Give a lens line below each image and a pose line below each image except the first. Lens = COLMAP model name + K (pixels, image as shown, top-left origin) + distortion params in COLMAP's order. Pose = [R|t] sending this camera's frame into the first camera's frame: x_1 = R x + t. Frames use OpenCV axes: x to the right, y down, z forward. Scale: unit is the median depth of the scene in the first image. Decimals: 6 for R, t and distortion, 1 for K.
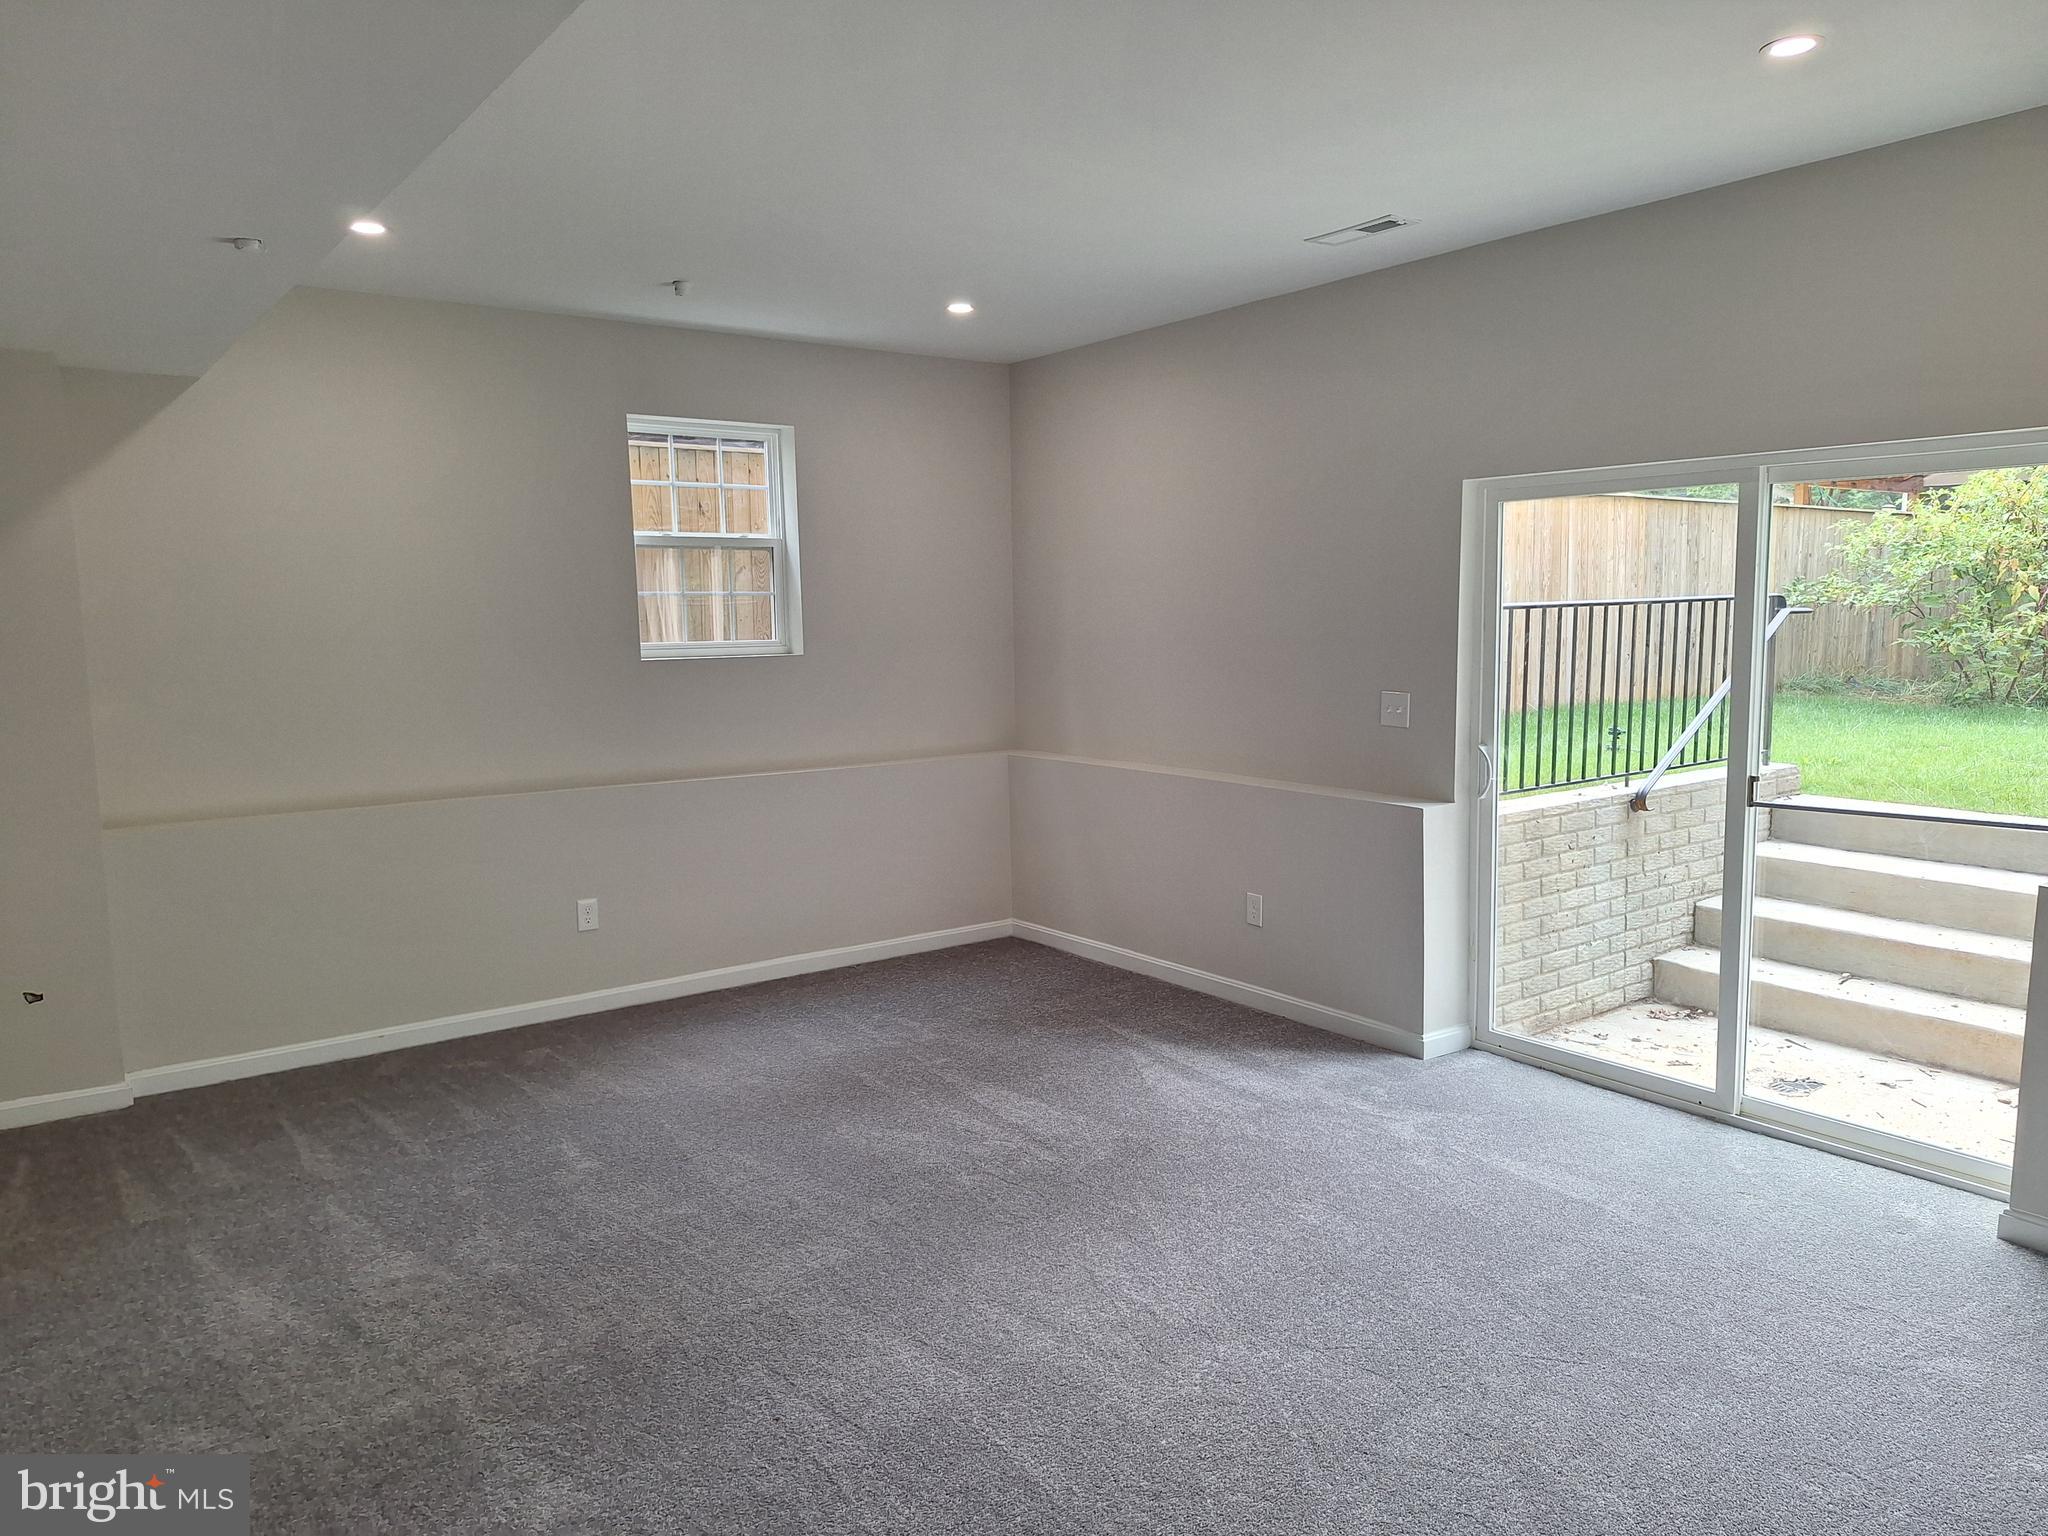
lens RADIAL K [[1437.2, 0, 1049.7], [0, 1437.2, 770.5], [0, 0, 1]] dist [0.162356, -0.171922]
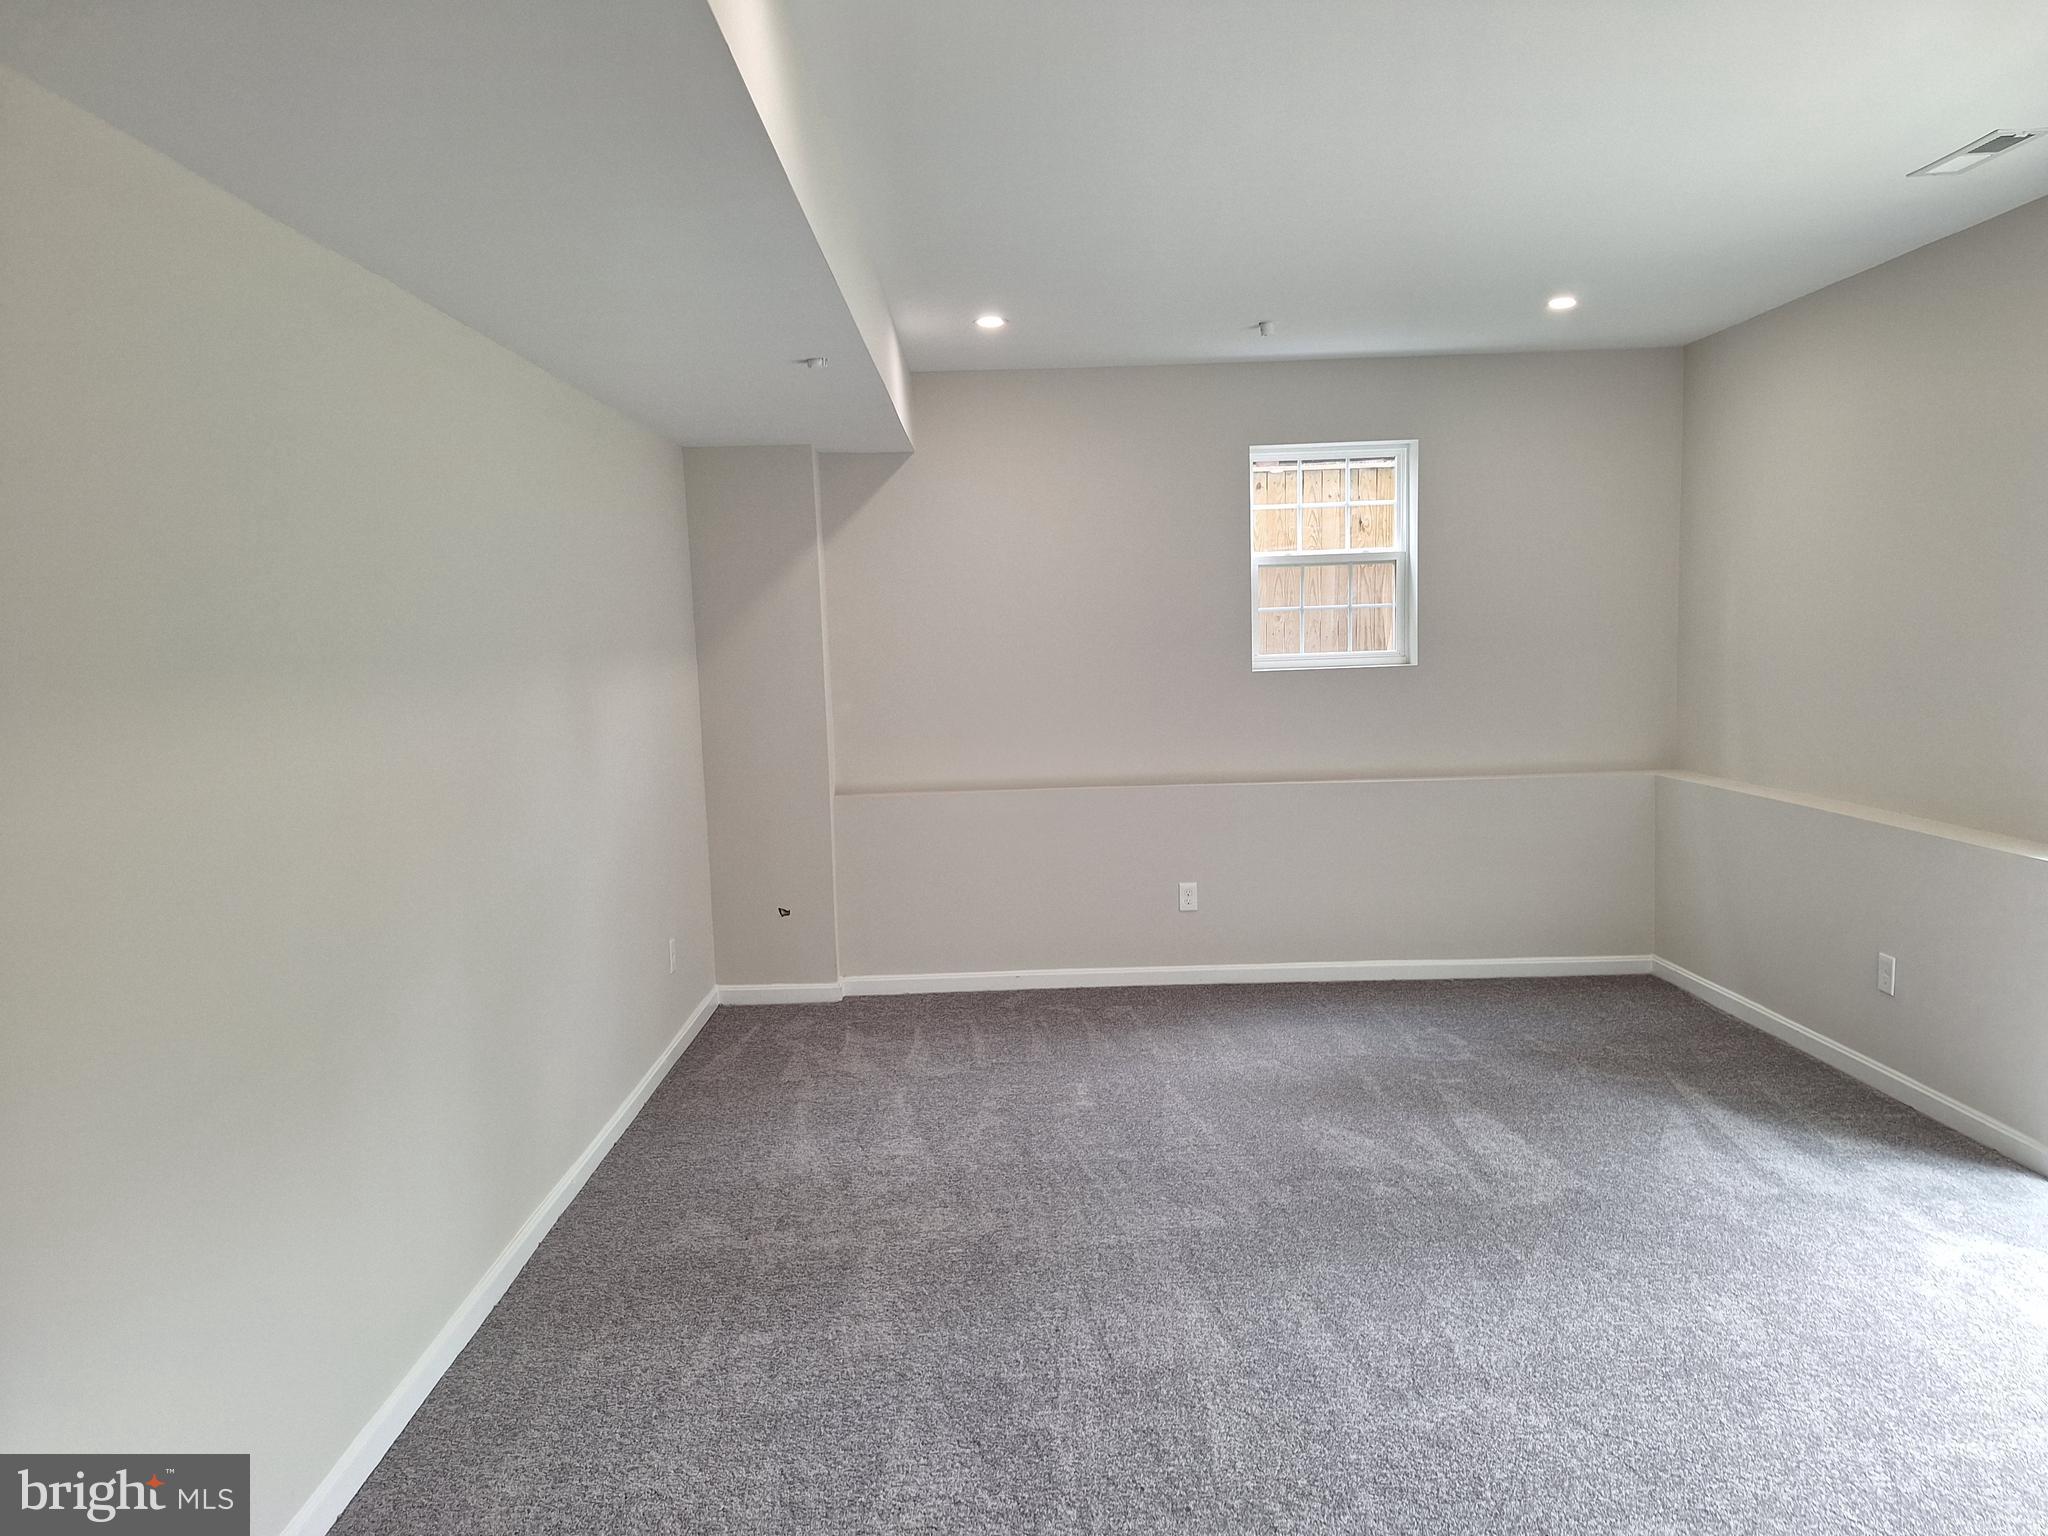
lens RADIAL K [[1437.2, 0, 1049.7], [0, 1437.2, 770.5], [0, 0, 1]] dist [0.162356, -0.171922]
pose [[0.821608, 0.046818, -0.568127, 0.241966], [-0.049914, 0.998702, 0.010117, -0.004824], [0.567864, 0.020045, 0.822878, 0.025670]]
